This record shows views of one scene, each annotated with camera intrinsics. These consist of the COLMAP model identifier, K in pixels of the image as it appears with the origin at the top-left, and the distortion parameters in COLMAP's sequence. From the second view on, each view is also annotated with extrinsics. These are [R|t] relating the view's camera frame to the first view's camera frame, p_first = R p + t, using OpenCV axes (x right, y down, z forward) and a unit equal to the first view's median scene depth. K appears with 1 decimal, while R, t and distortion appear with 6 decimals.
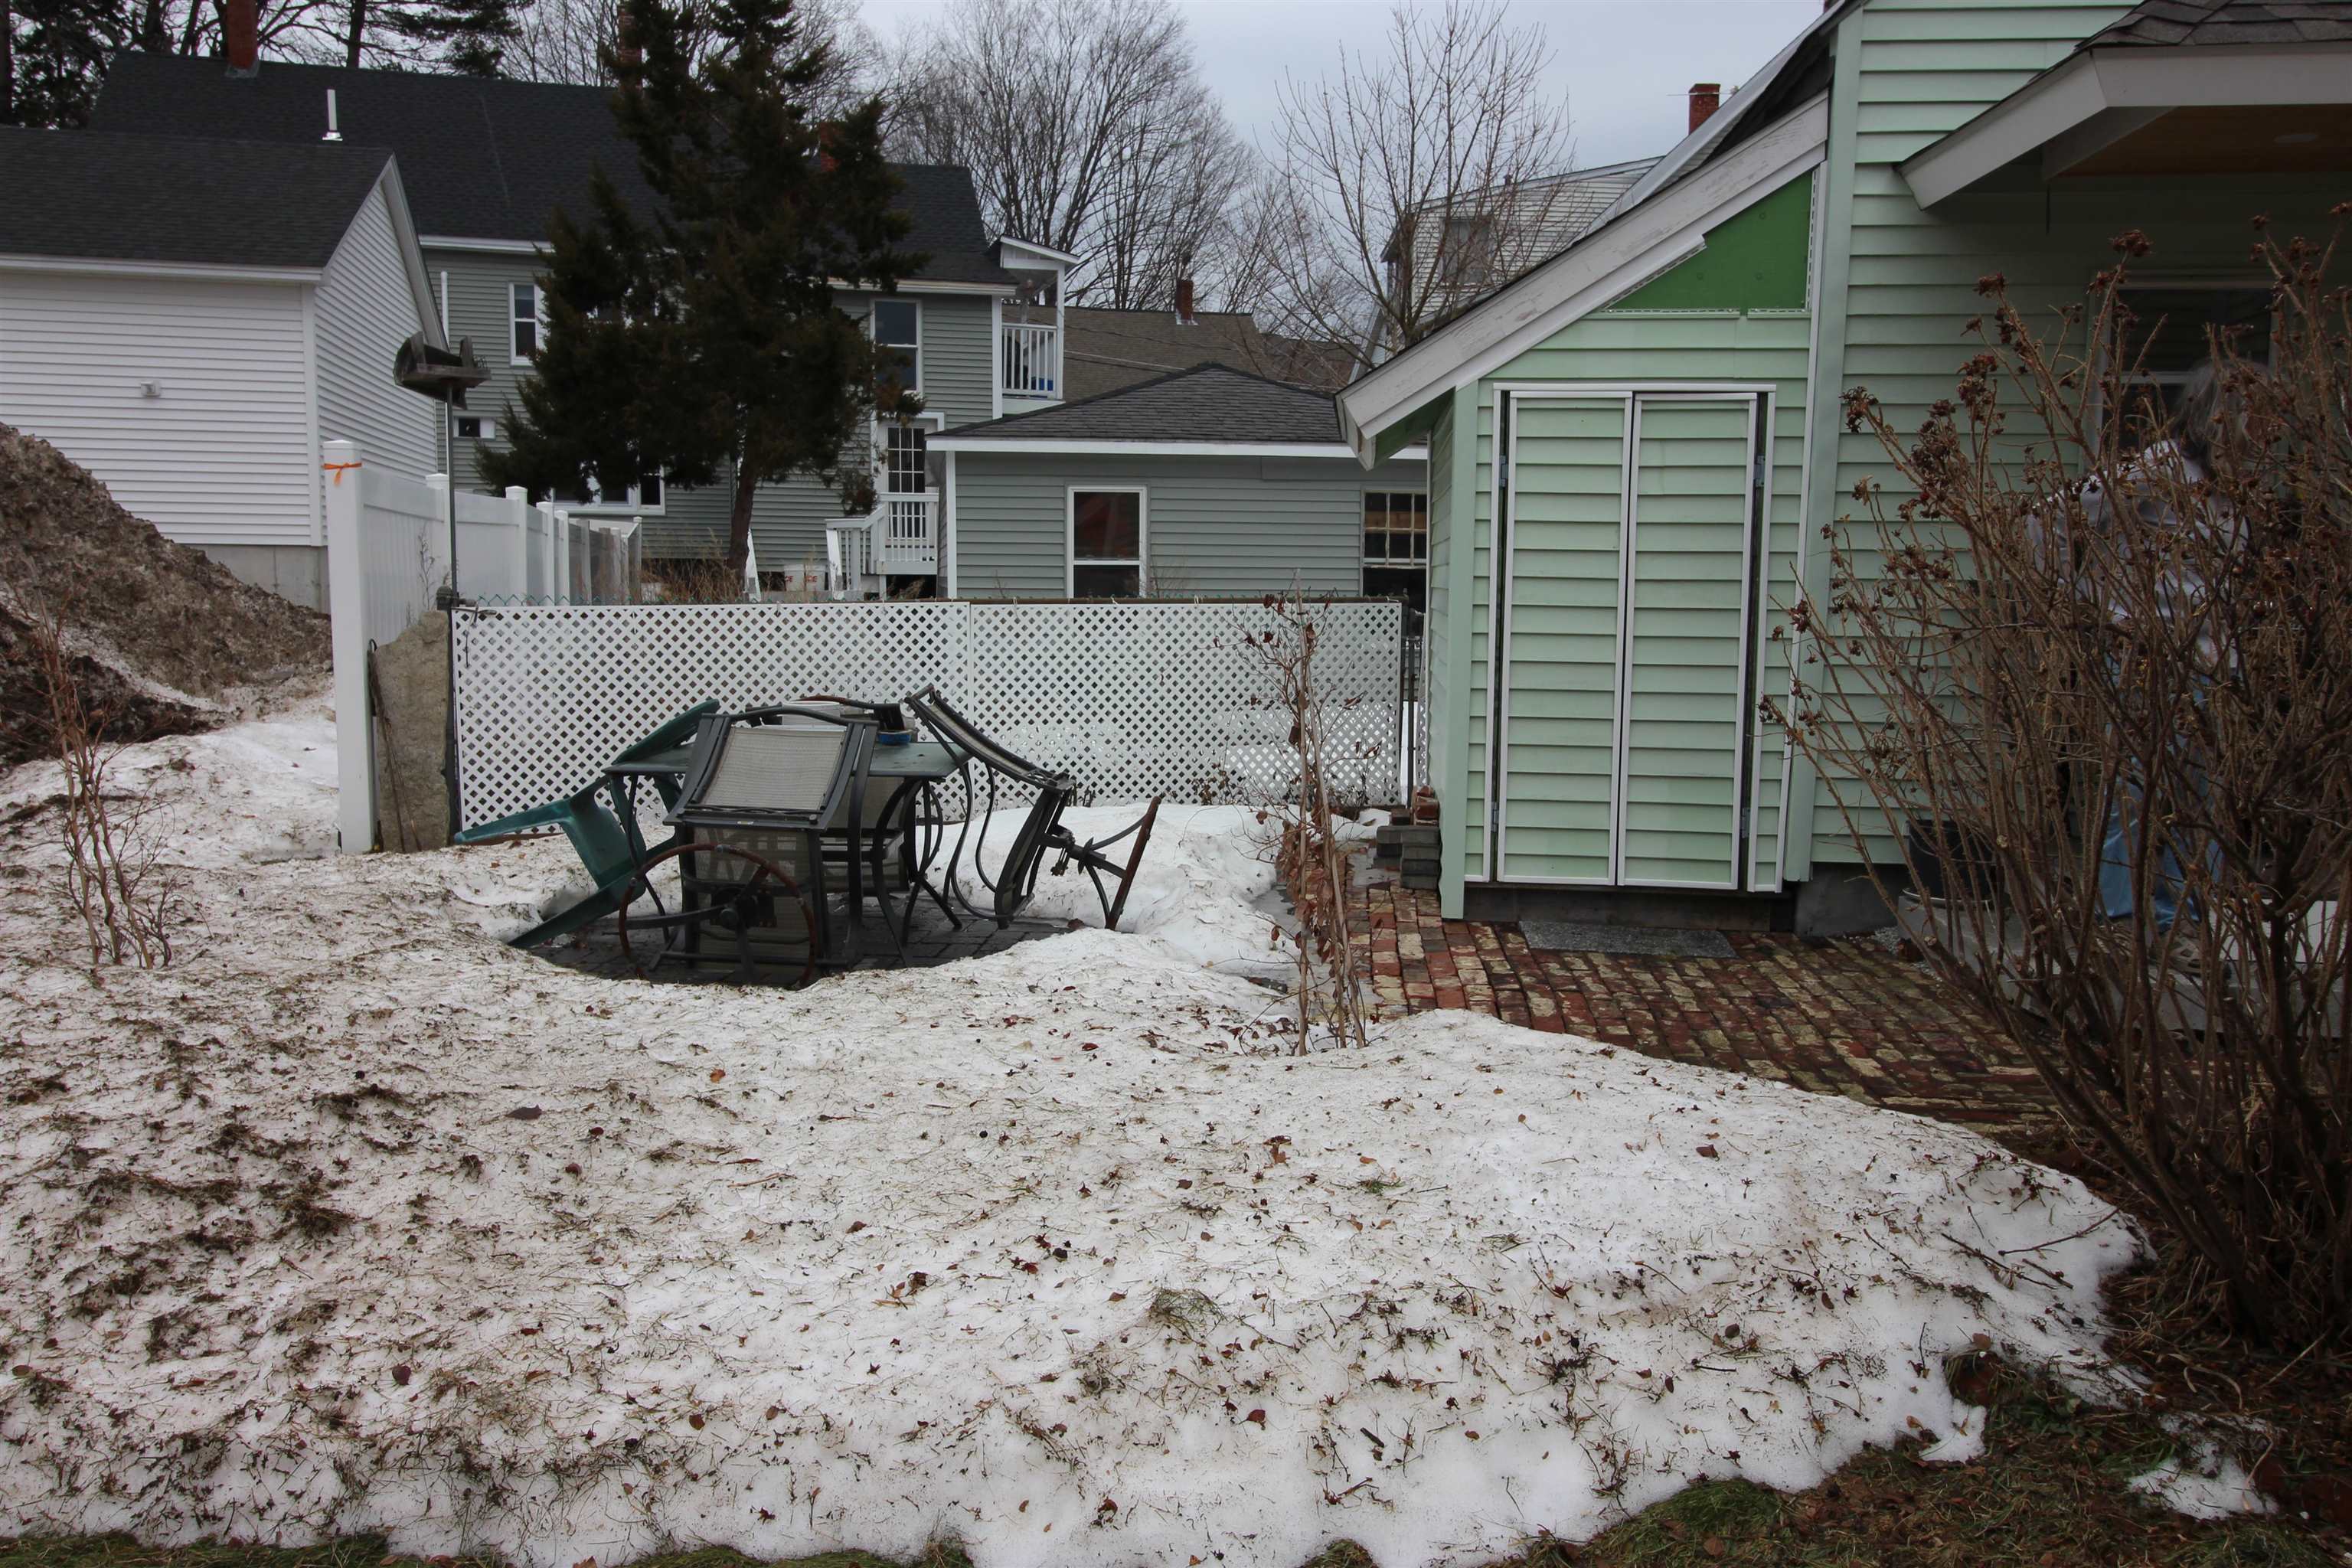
lens RADIAL K [[1818.6, 0, 1181.2], [0, 1818.6, 763.3], [0, 0, 1]] dist [0.021055, -0.016384]
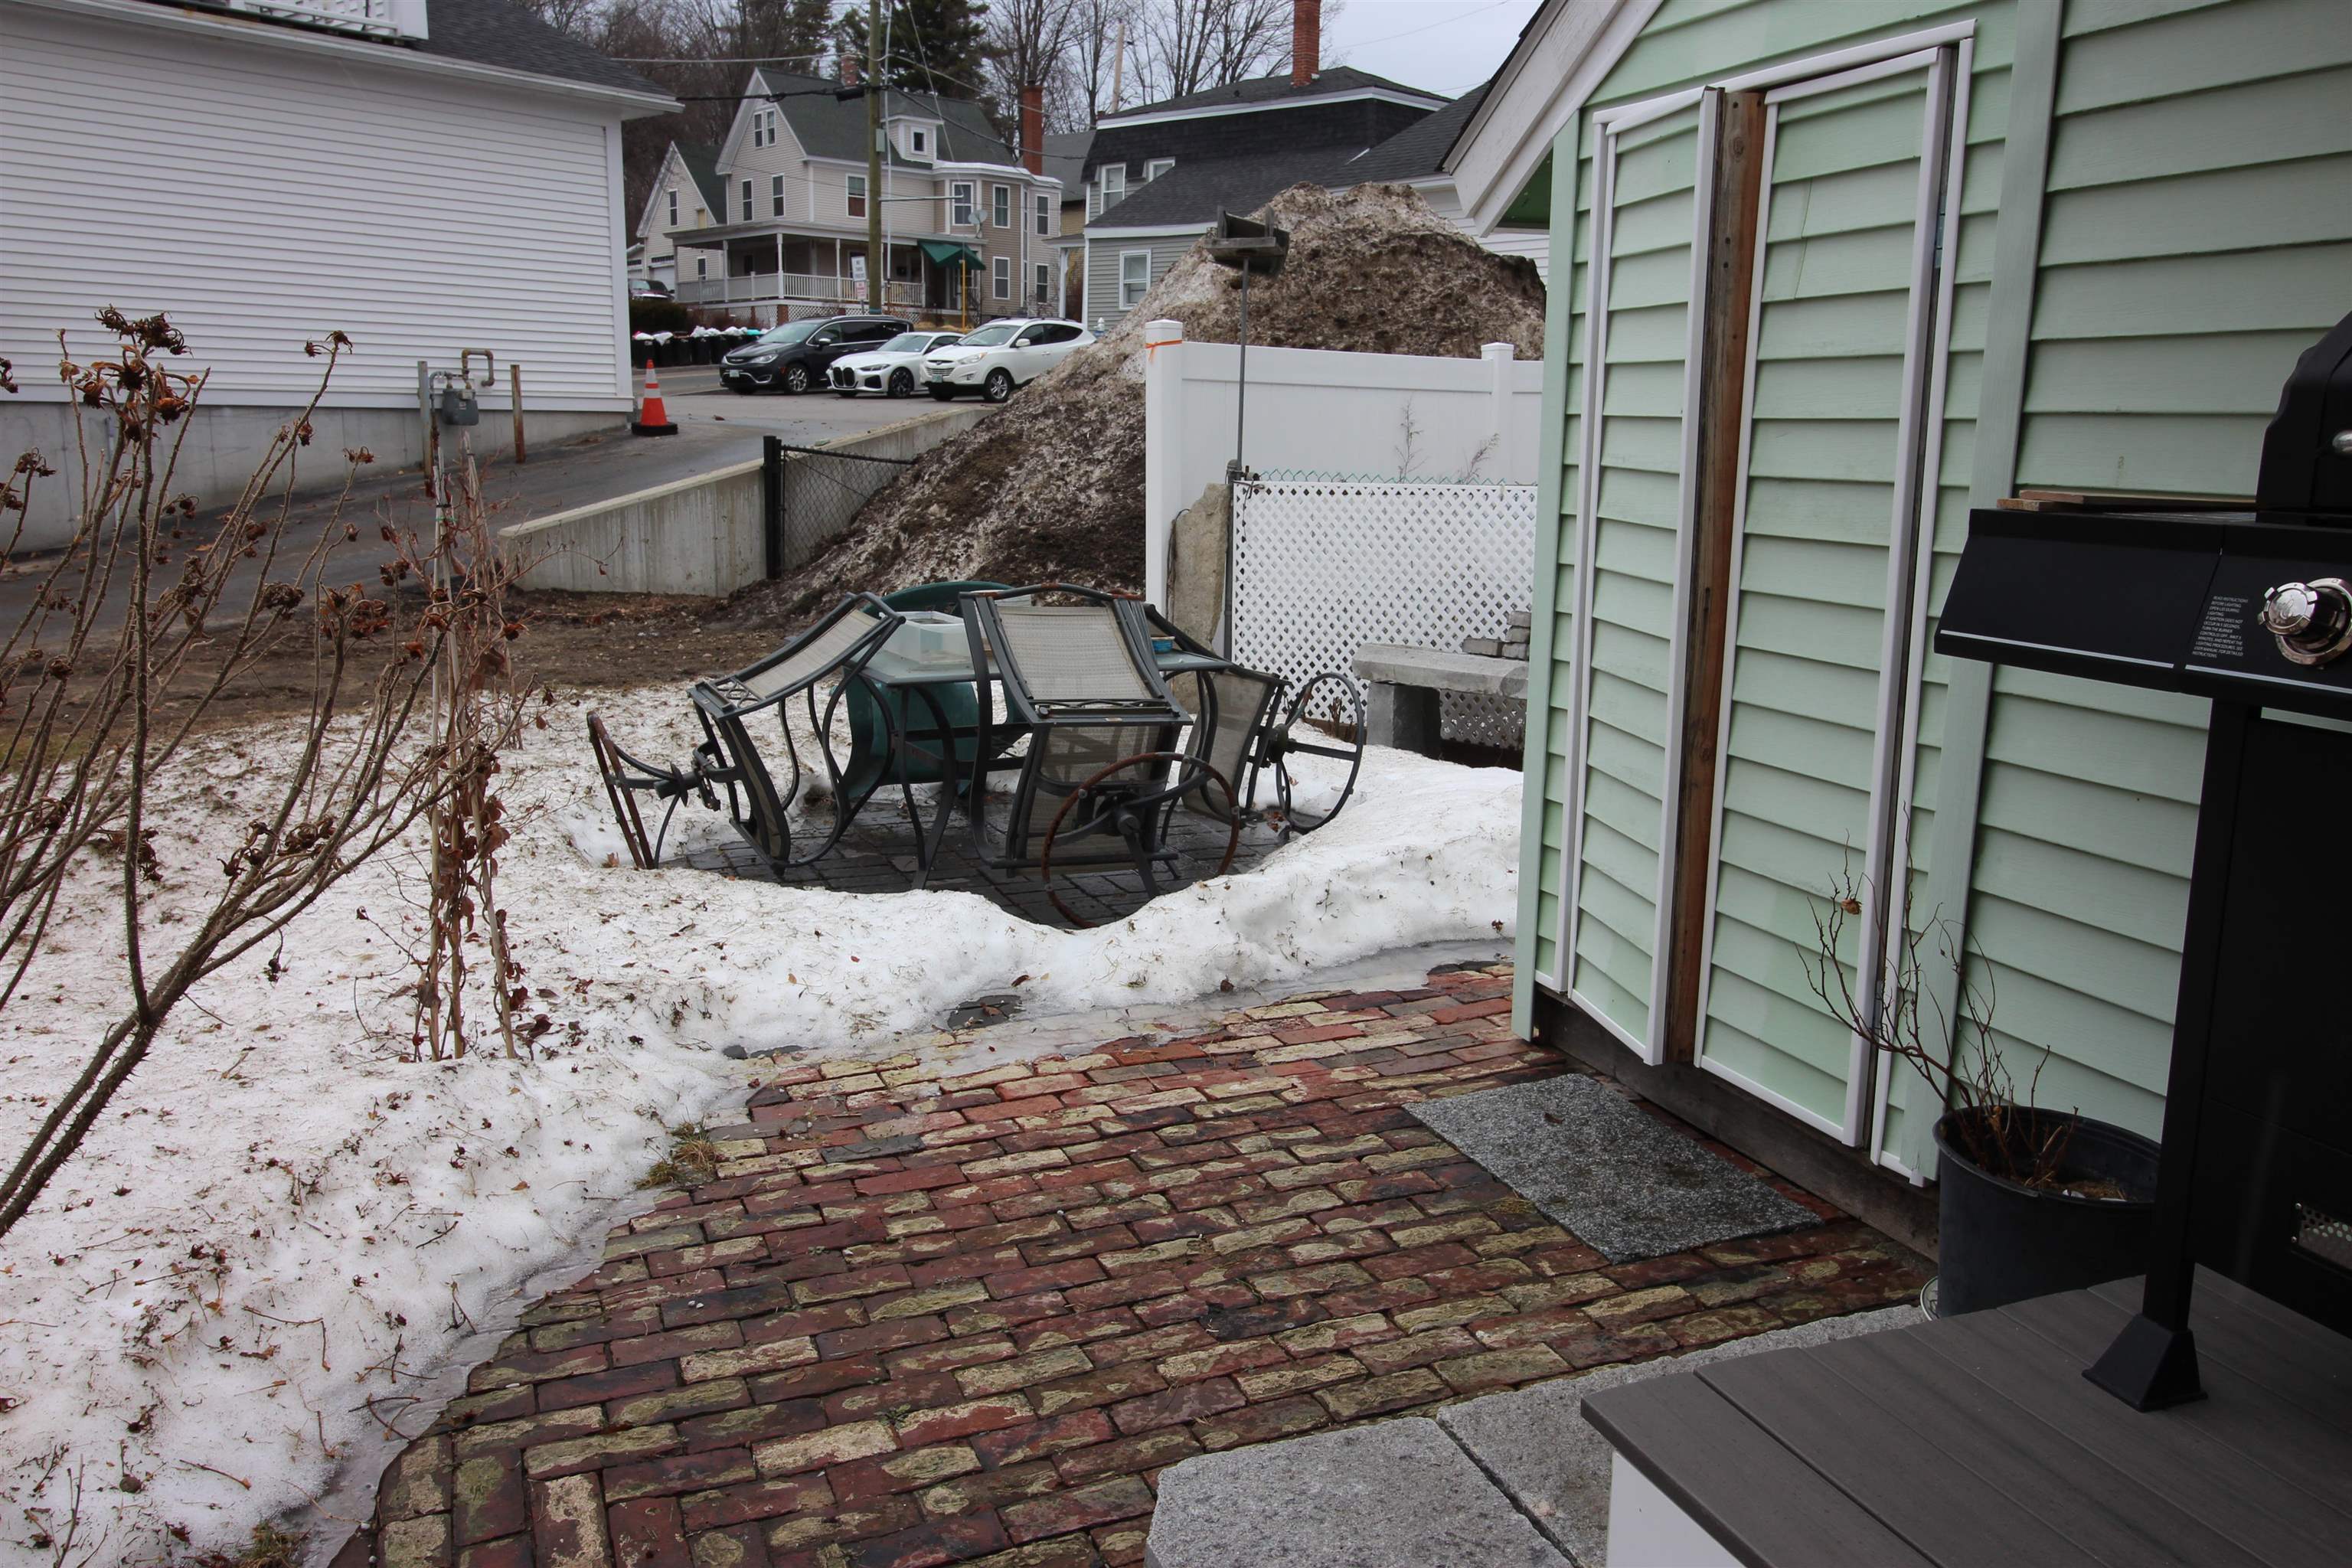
lens RADIAL K [[1818.6, 0, 1181.2], [0, 1818.6, 763.3], [0, 0, 1]] dist [0.021055, -0.016384]
pose [[0.471845, 0.150132, -0.868805, 0.625743], [-0.070454, 0.988665, 0.132581, -0.079403], [0.878862, -0.001347, 0.477074, 0.629012]]
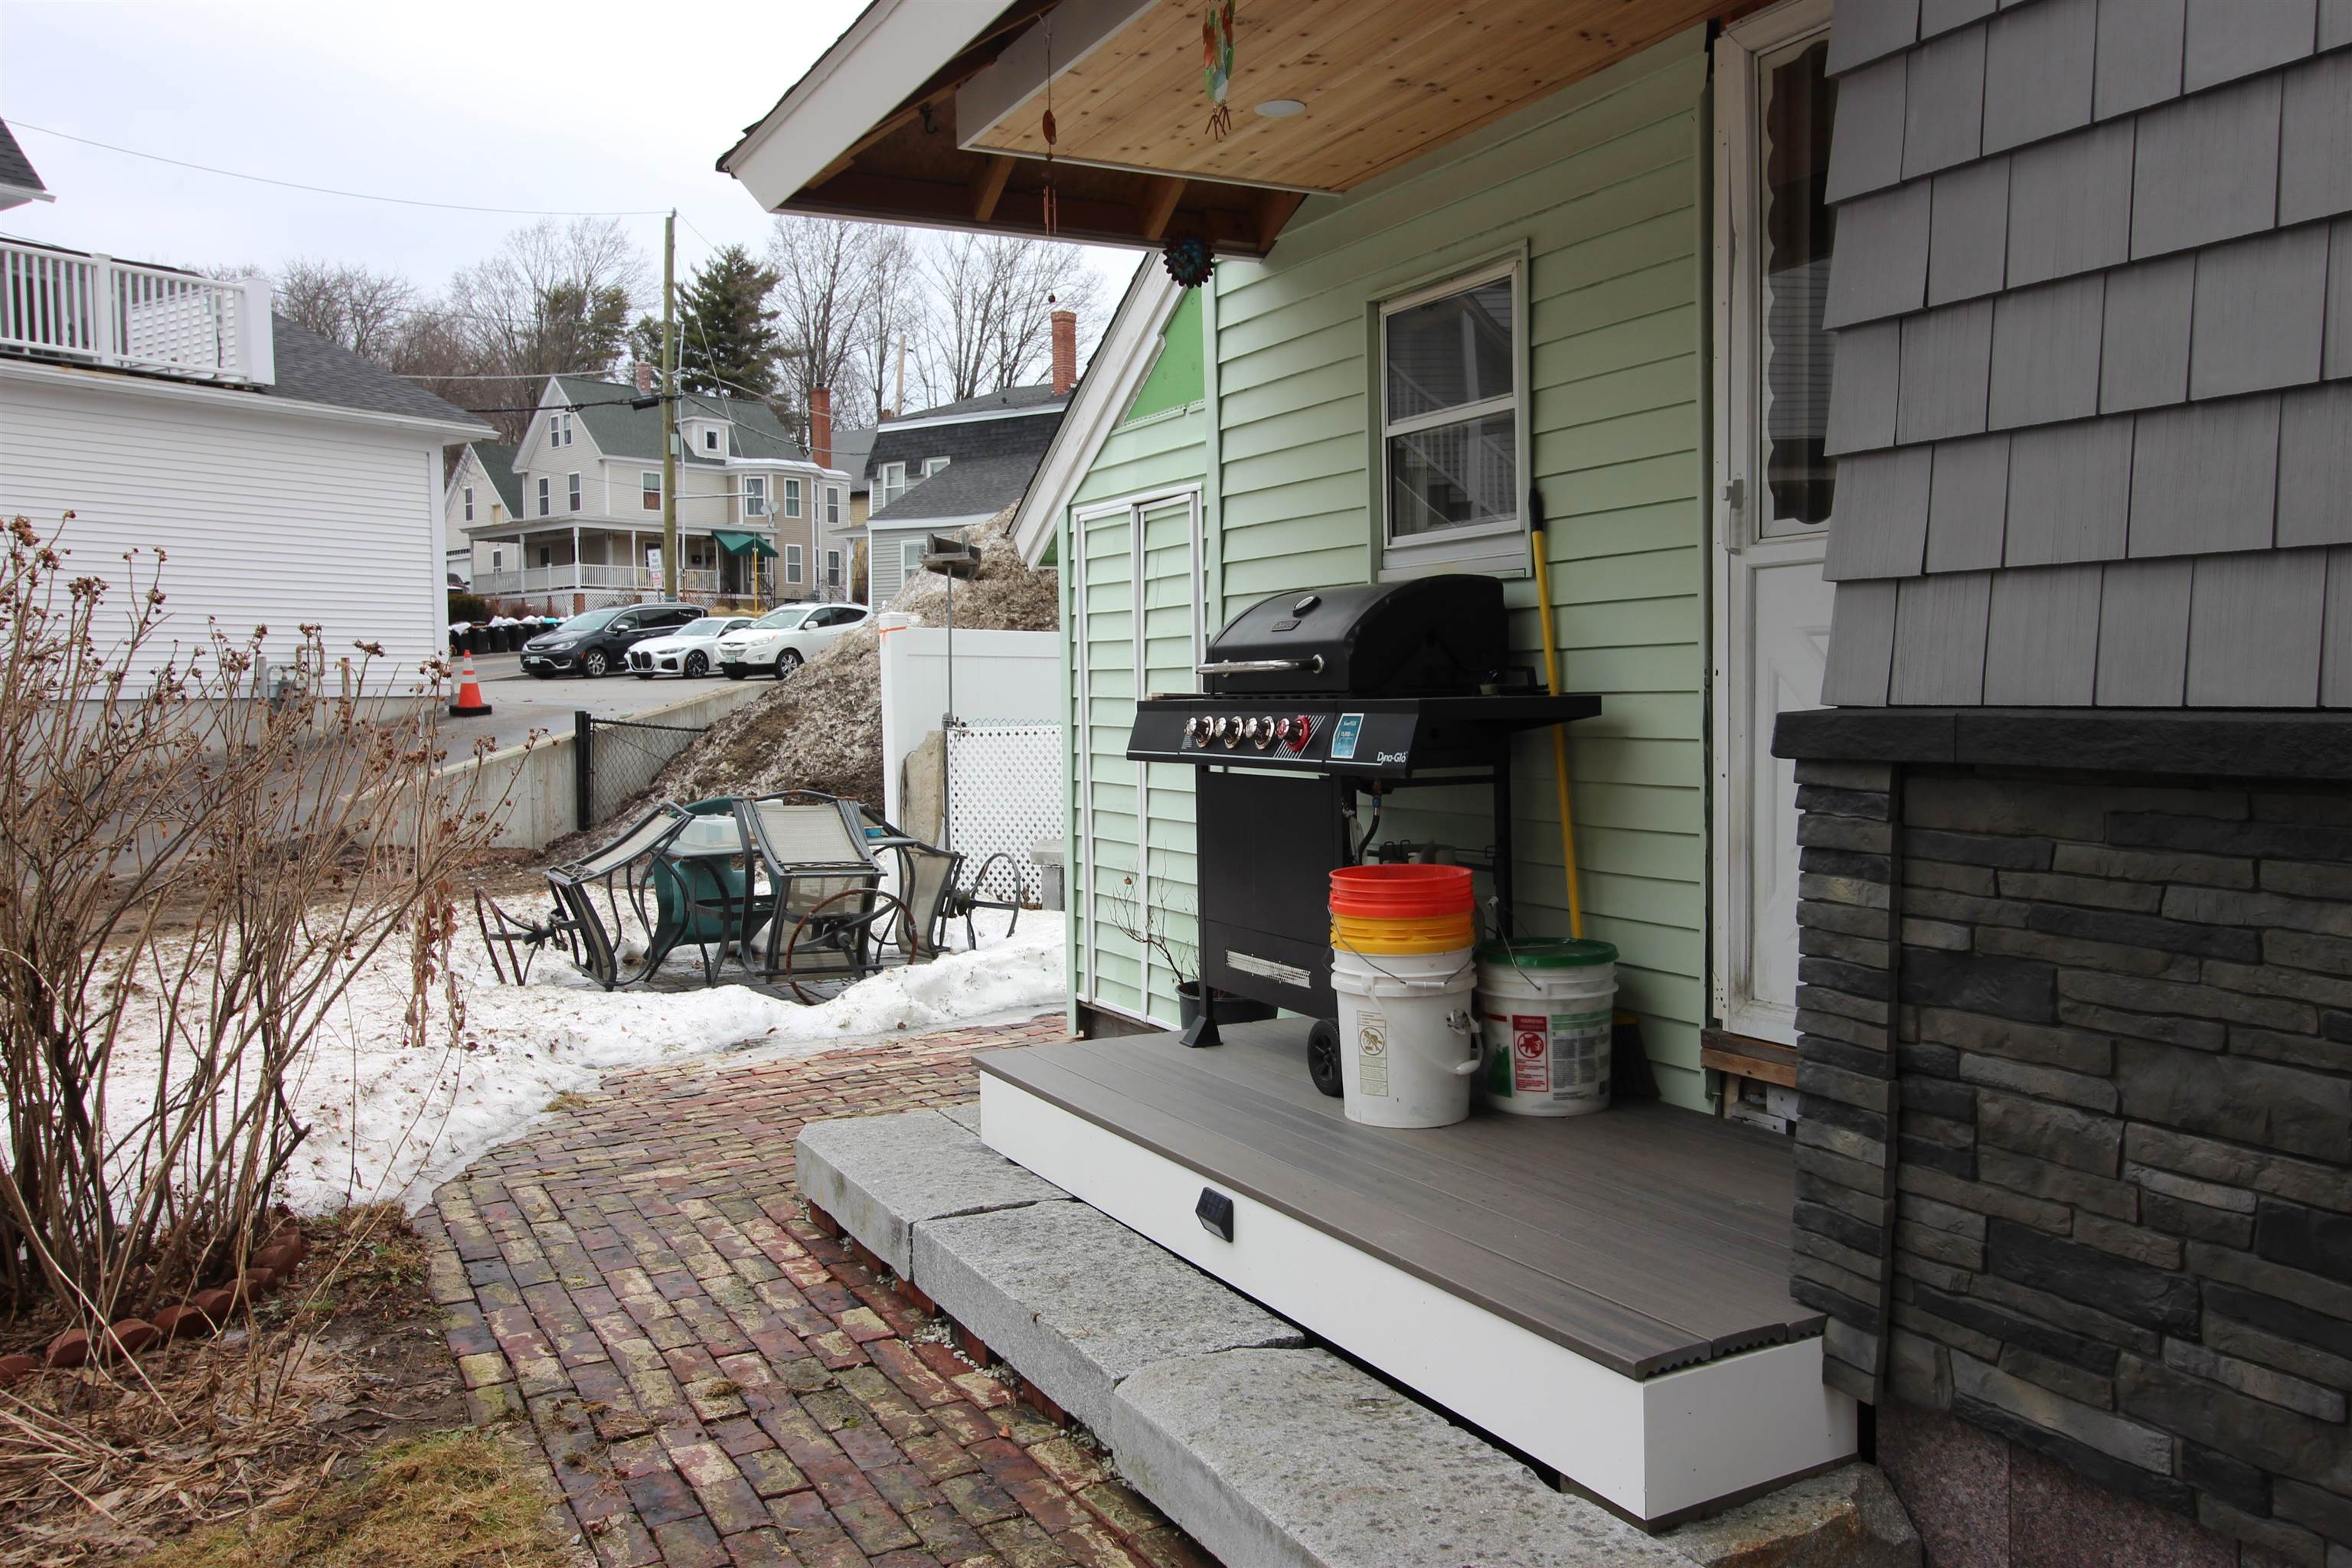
lens RADIAL K [[1818.6, 0, 1181.2], [0, 1818.6, 763.3], [0, 0, 1]] dist [0.021055, -0.016384]
pose [[0.564638, 0.005059, -0.825323, 1.051065], [-0.036588, 0.999152, -0.018906, -0.050720], [0.824528, 0.040872, 0.564344, 0.483736]]
